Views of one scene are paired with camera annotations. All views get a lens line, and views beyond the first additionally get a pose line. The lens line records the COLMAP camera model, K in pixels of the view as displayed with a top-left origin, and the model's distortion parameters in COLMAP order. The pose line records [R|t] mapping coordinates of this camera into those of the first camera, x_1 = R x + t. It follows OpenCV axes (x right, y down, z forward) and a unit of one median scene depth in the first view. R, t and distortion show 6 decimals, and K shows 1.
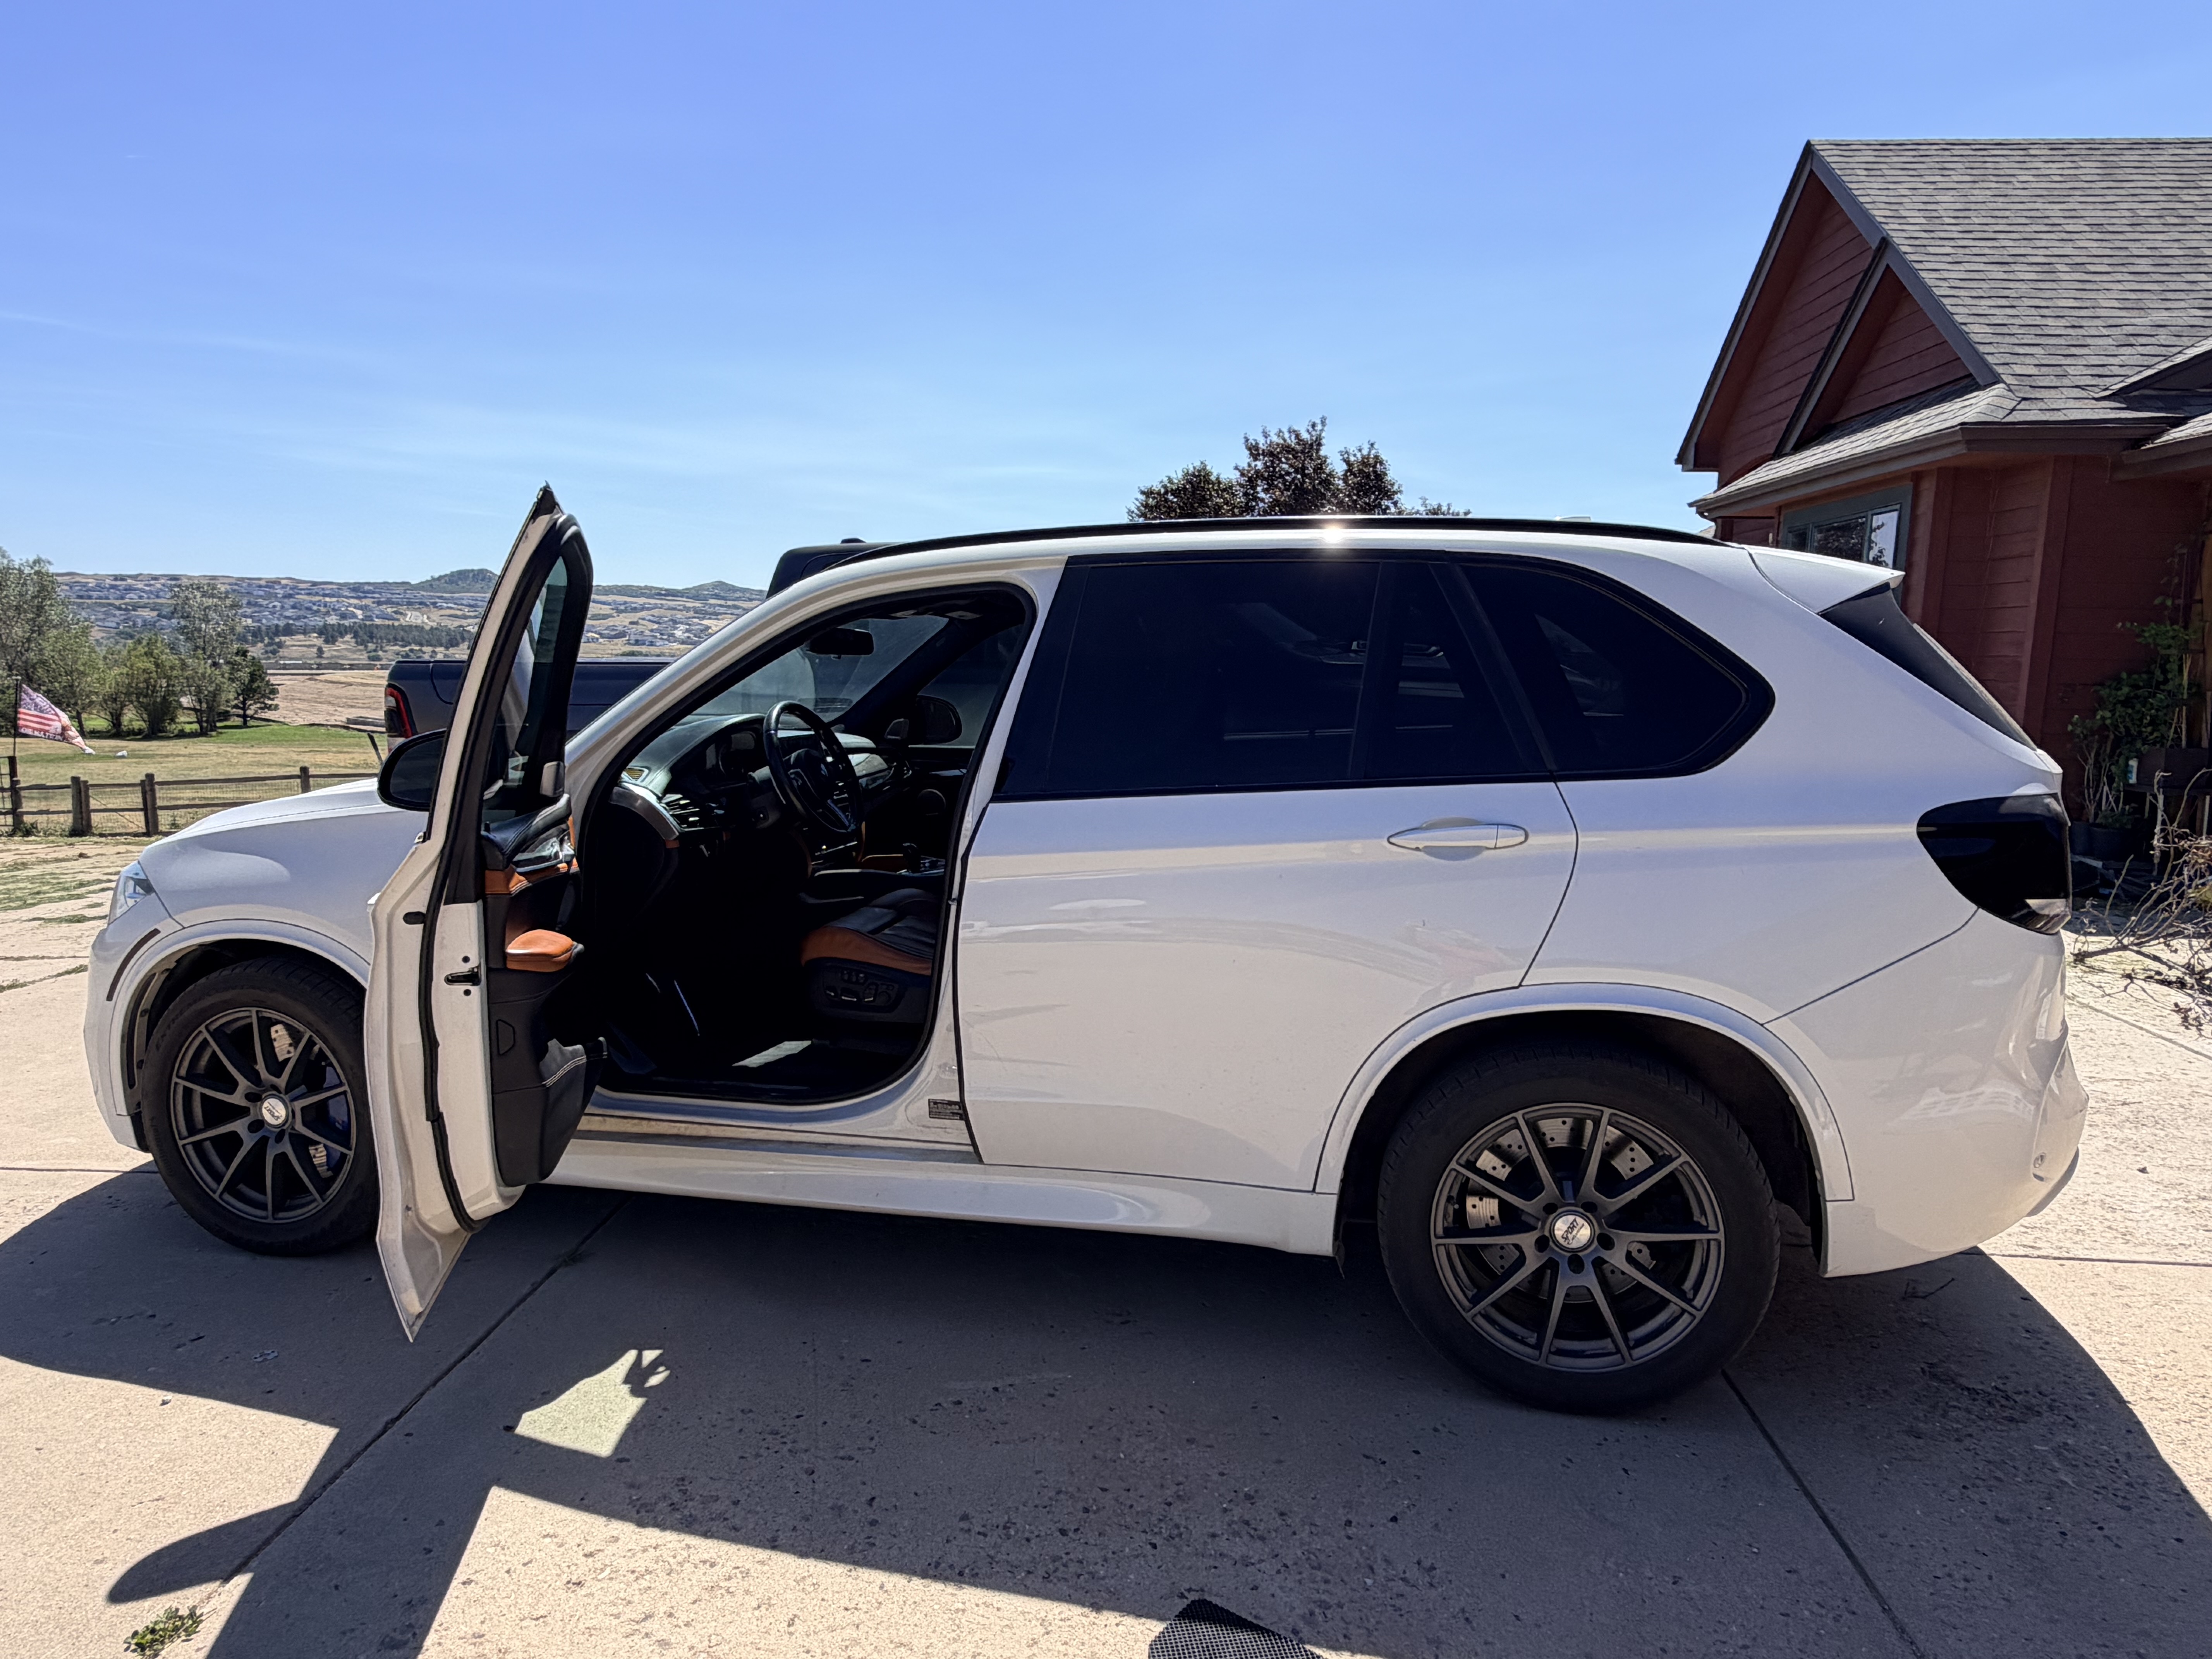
lens RADIAL K [[1385.5, 0, 1098.7], [0, 1385.5, 827.6], [0, 0, 1]] dist [0.000733, 0.003825]
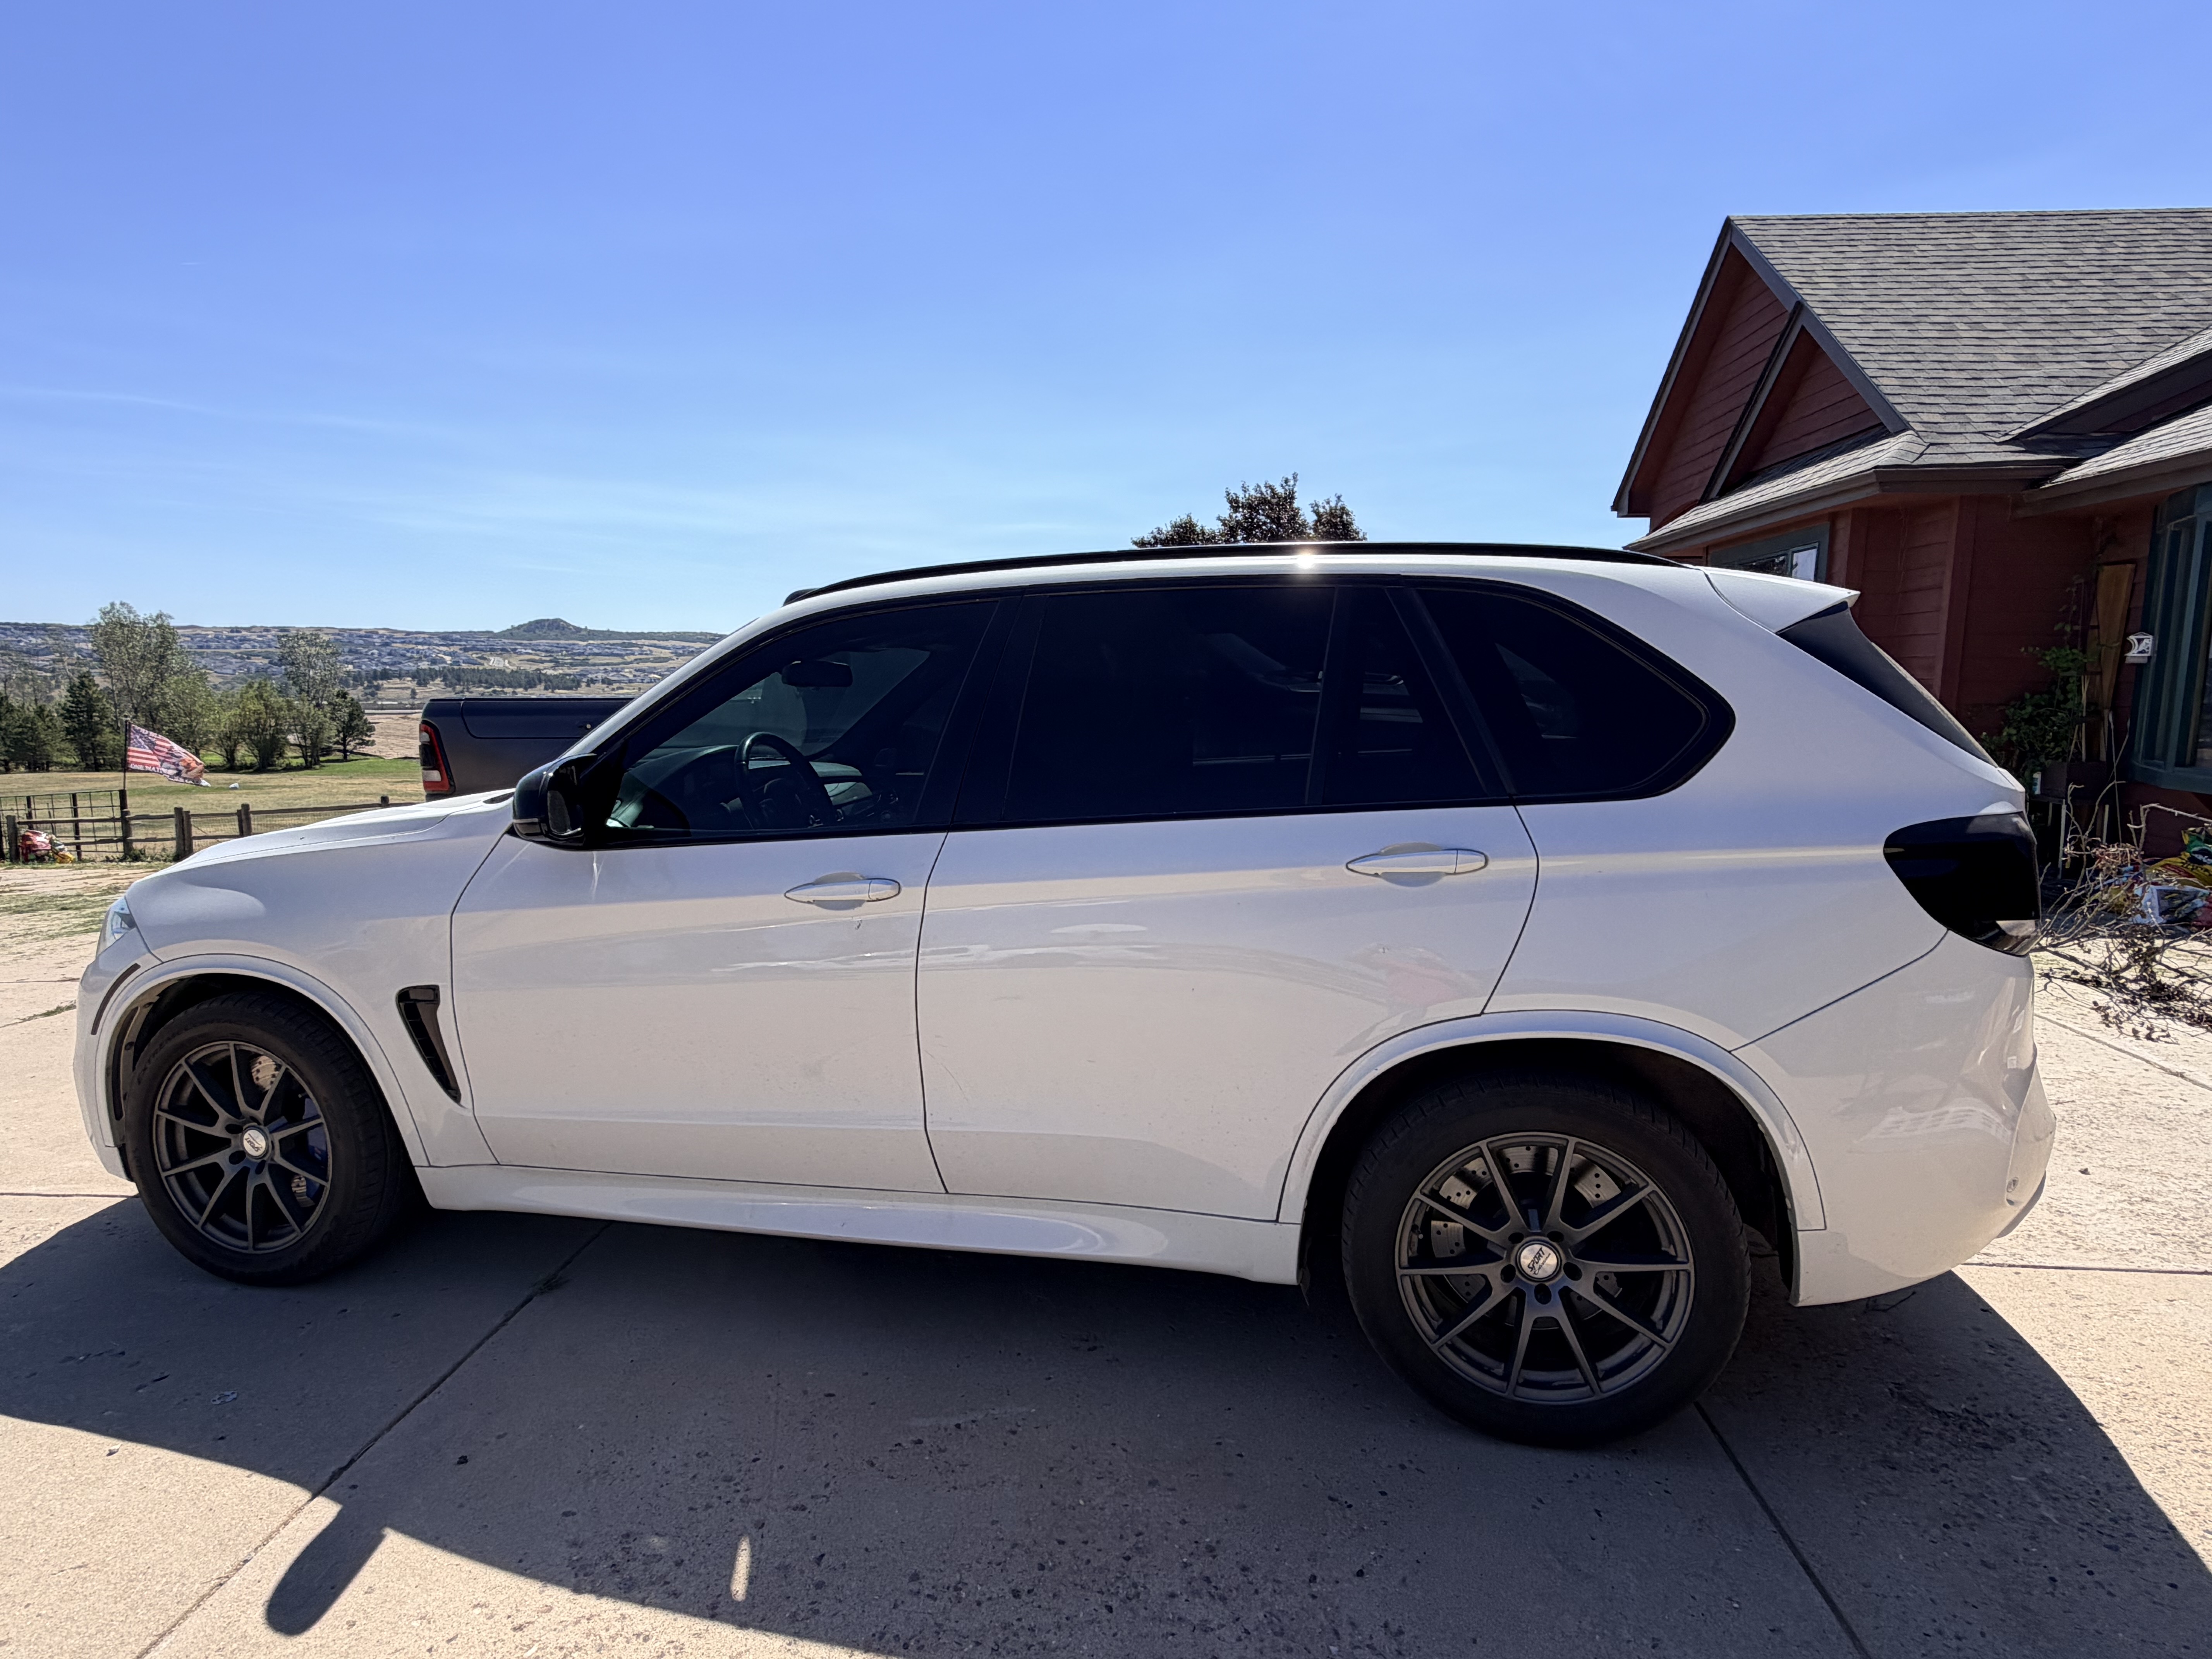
lens RADIAL K [[1223.4, 0, 1110.8], [0, 1223.4, 829.7], [0, 0, 1]] dist [0.003426, 0.000455]
pose [[0.999922, -0.011324, 0.005261, 0.034537], [0.011373, 0.999892, -0.009315, -0.010322], [-0.005155, 0.009374, 0.999943, 0.121264]]
